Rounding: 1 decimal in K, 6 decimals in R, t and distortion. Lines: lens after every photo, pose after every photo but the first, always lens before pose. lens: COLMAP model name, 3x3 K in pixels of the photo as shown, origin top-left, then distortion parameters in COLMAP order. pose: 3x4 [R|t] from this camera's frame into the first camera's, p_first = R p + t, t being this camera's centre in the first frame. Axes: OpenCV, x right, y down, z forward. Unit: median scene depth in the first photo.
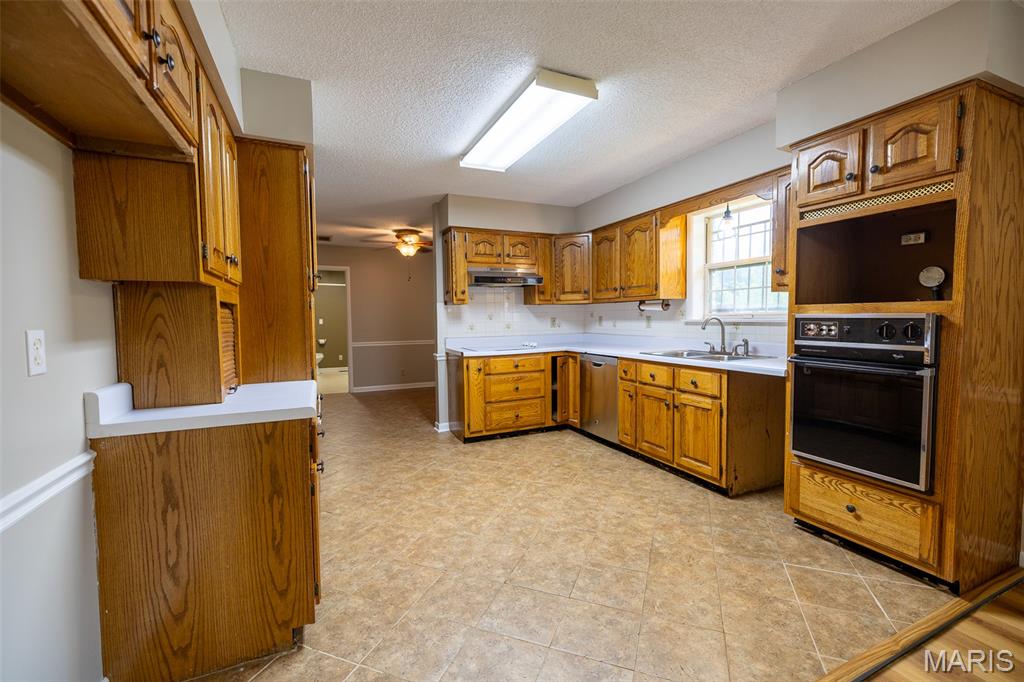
lens RADIAL K [[434.3, 0, 512.5], [0, 434.3, 340.2], [0, 0, 1]] dist [0.001662, -0.000004]
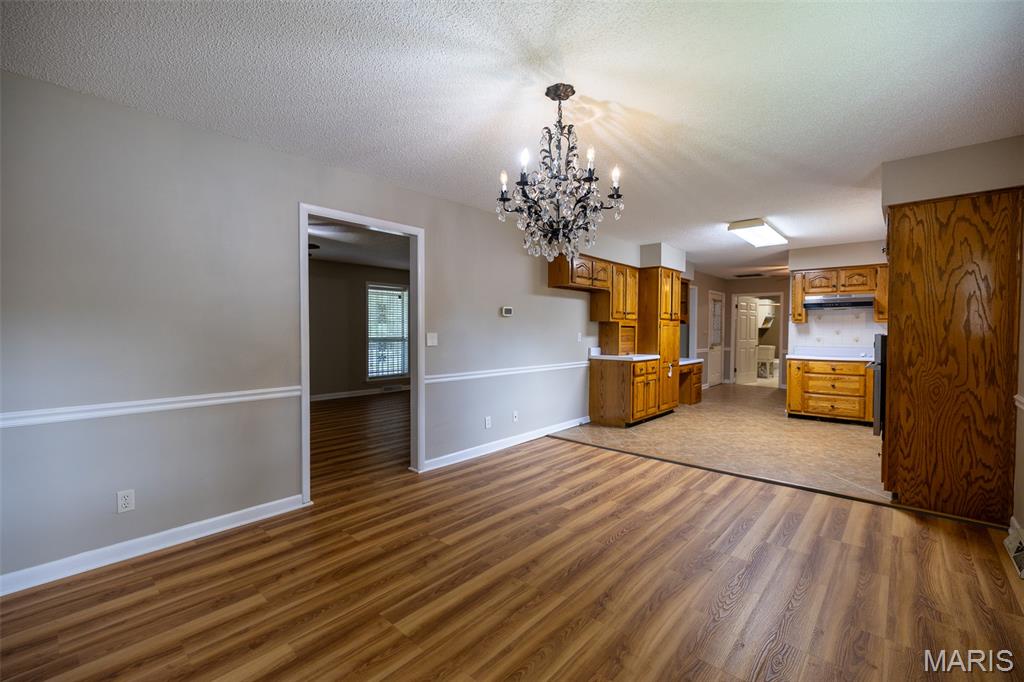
lens RADIAL K [[434.3, 0, 512.5], [0, 434.3, 340.2], [0, 0, 1]] dist [0.001662, -0.000004]
pose [[0.404152, 0.035837, -0.913990, 1.174784], [-0.057842, 0.998234, 0.013564, 0.014108], [0.912861, 0.047385, 0.405511, -0.641722]]
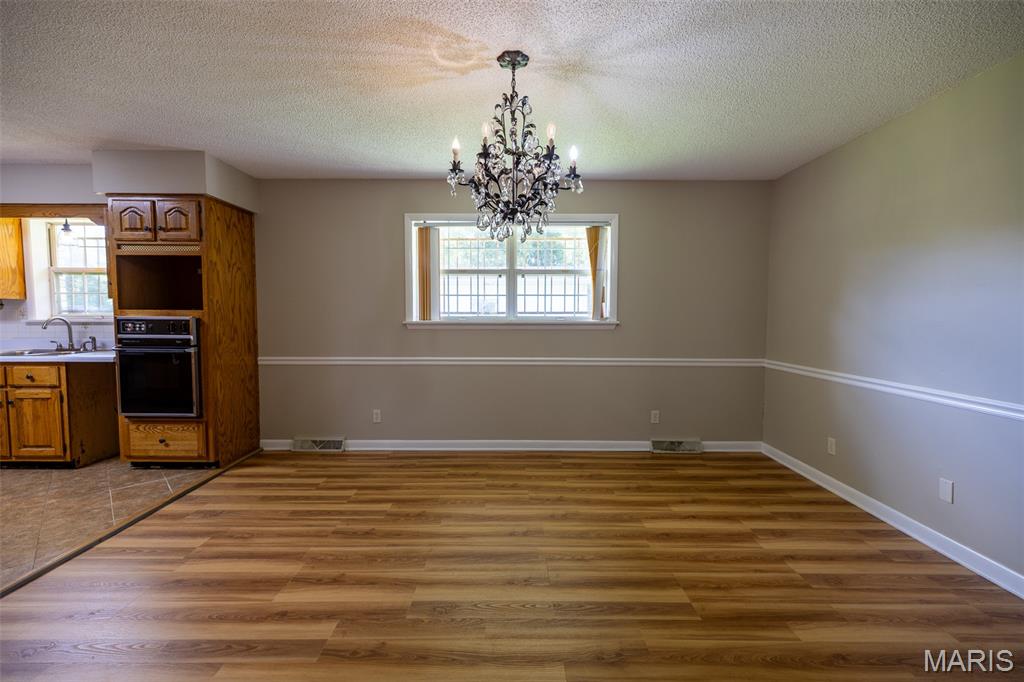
lens RADIAL K [[434.3, 0, 512.5], [0, 434.3, 340.2], [0, 0, 1]] dist [0.001662, -0.000004]
pose [[0.405358, -0.038384, 0.913352, -0.089409], [0.039871, 0.998910, 0.024284, 0.025845], [-0.913288, 0.026573, 0.406446, -0.559384]]
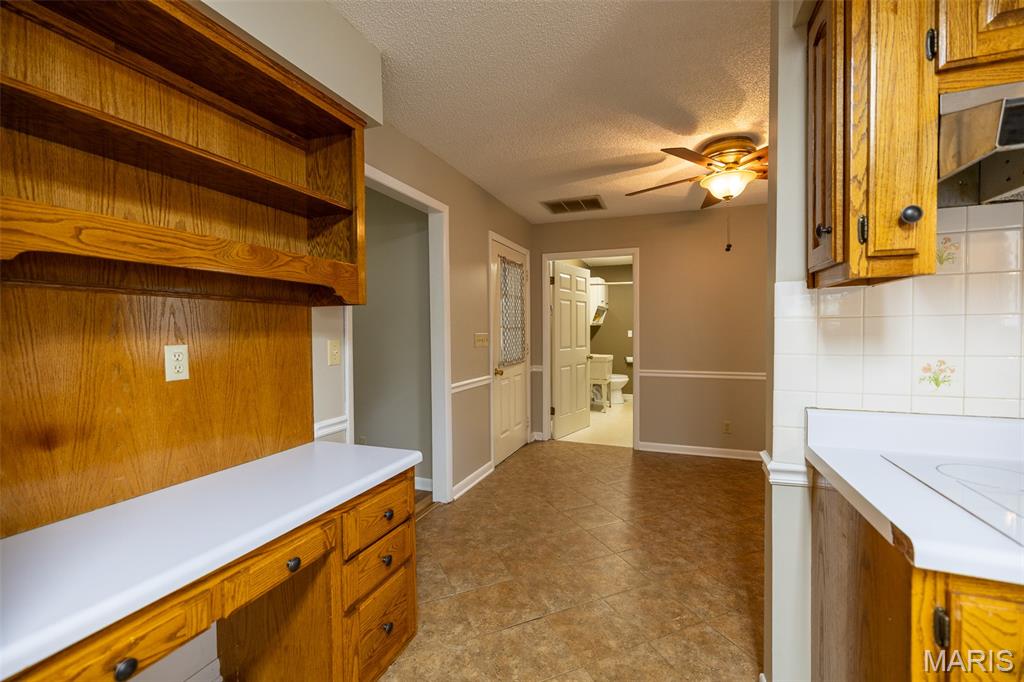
lens RADIAL K [[434.3, 0, 512.5], [0, 434.3, 340.2], [0, 0, 1]] dist [0.001662, -0.000004]
pose [[0.708077, 0.022849, -0.705766, -0.141696], [-0.038659, 0.999232, -0.006435, -0.059012], [0.705077, 0.031841, 0.708416, 1.020380]]
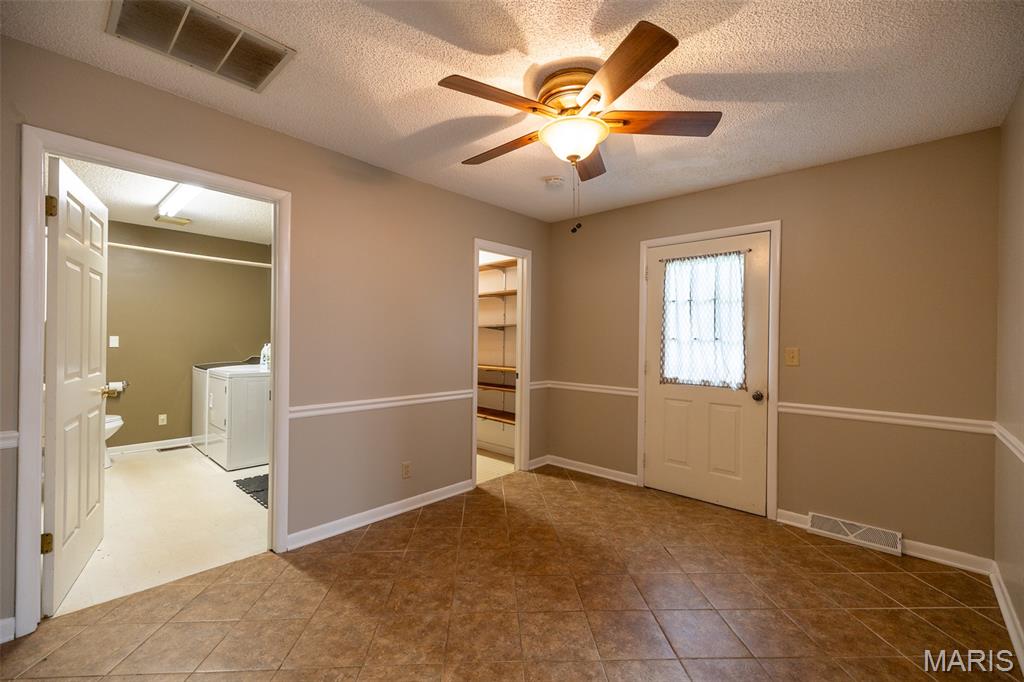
lens RADIAL K [[434.3, 0, 512.5], [0, 434.3, 340.2], [0, 0, 1]] dist [0.001662, -0.000004]
pose [[0.917048, 0.024266, 0.398039, -0.816563], [-0.003200, 0.998563, -0.053503, -0.072550], [-0.398765, 0.047791, 0.915807, 1.426132]]
